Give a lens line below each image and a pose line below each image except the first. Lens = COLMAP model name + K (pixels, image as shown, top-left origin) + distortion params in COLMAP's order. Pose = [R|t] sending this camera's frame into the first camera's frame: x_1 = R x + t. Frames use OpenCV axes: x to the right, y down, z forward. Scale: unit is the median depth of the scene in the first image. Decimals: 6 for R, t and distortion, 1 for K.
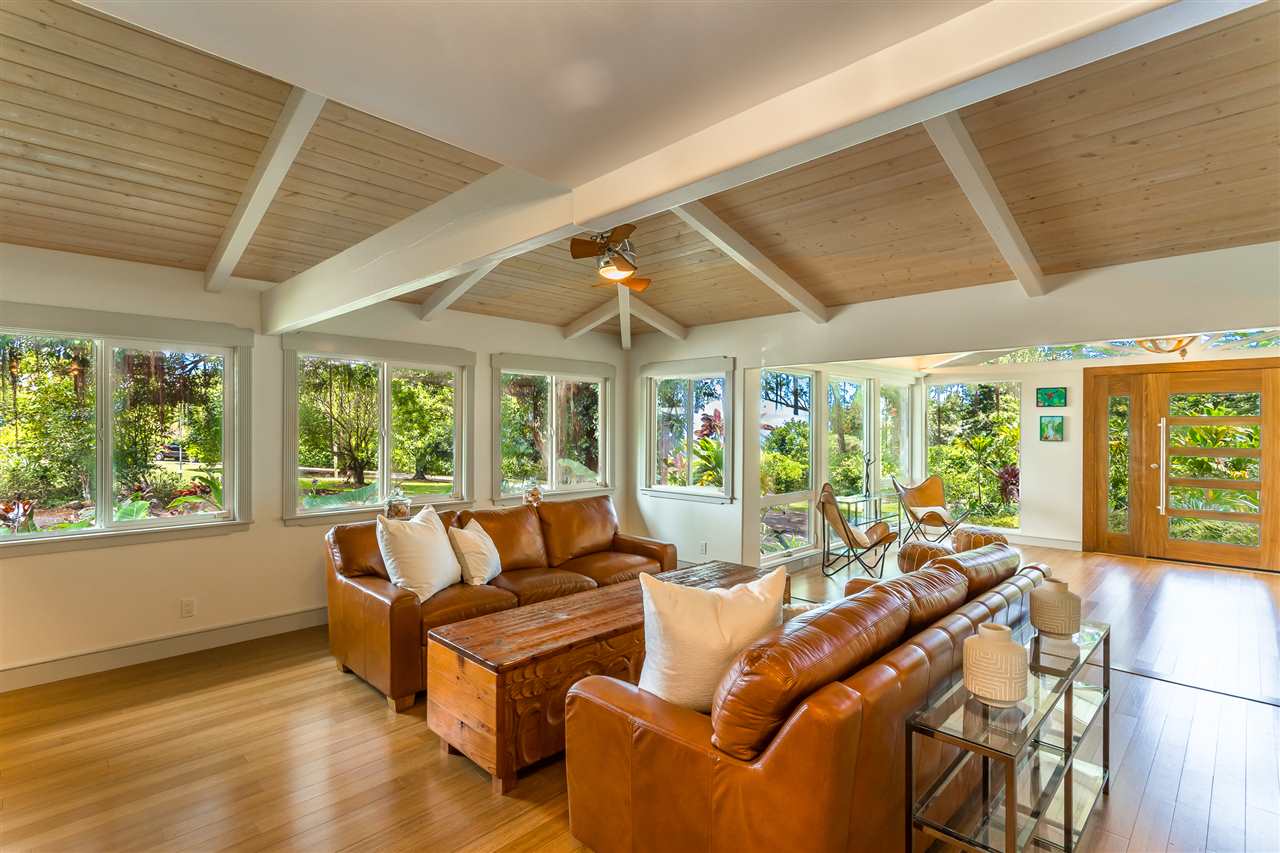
lens RADIAL K [[614.7, 0, 639.3], [0, 614.7, 430.6], [0, 0, 1]] dist [0.005562, 0.000639]
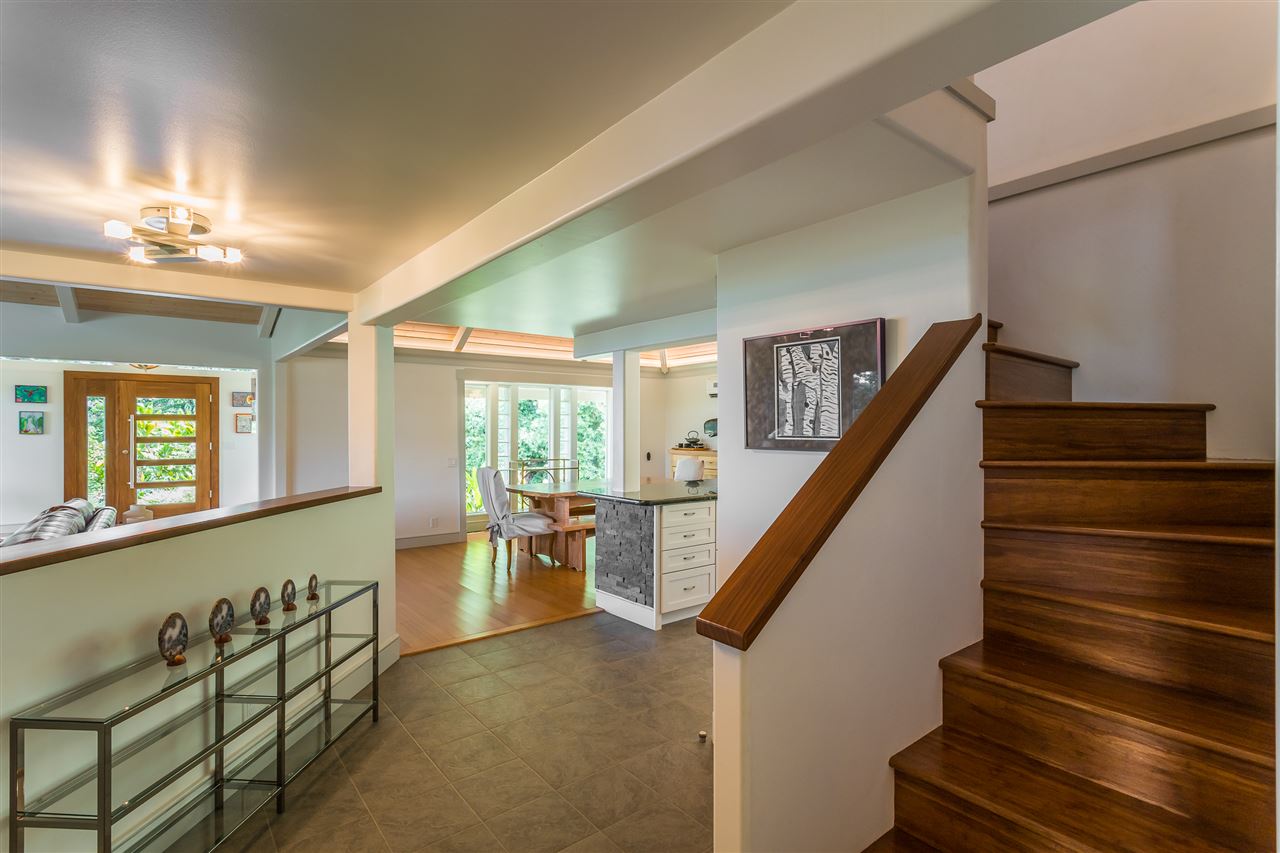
lens RADIAL K [[614.7, 0, 639.5], [0, 614.7, 428.9], [0, 0, 1]] dist [0.005562, 0.000639]
pose [[0.126258, -0.003944, 0.991990, -0.300185], [0.006015, 0.999977, 0.003210, 0.011142], [-0.991979, 0.005561, 0.126279, -0.224656]]
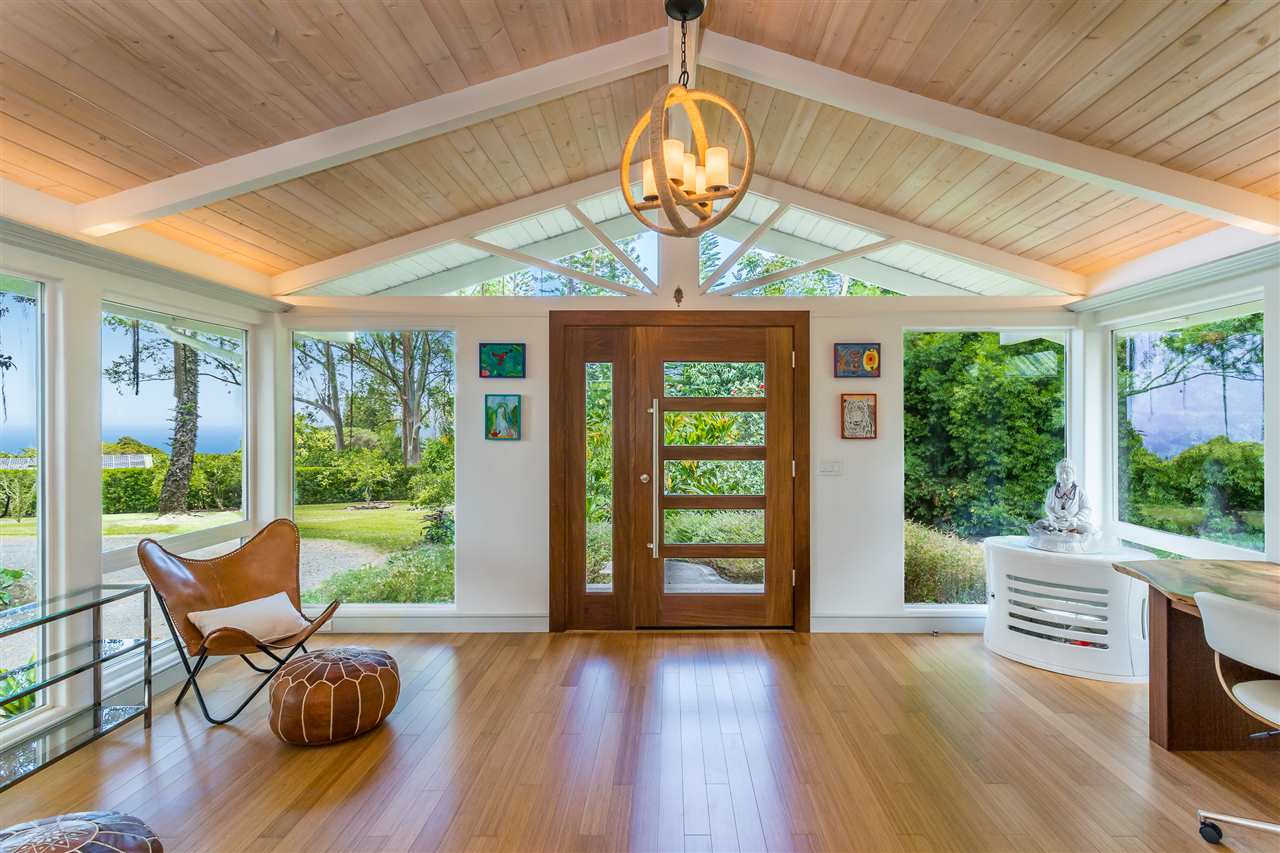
lens RADIAL K [[614.7, 0, 643.0], [0, 614.7, 424.2], [0, 0, 1]] dist [0.005562, 0.000639]
pose [[0.744783, -0.005282, 0.667286, 0.407783], [0.005965, 0.999981, 0.001258, 0.003202], [-0.667280, 0.003043, 0.744801, 0.522447]]
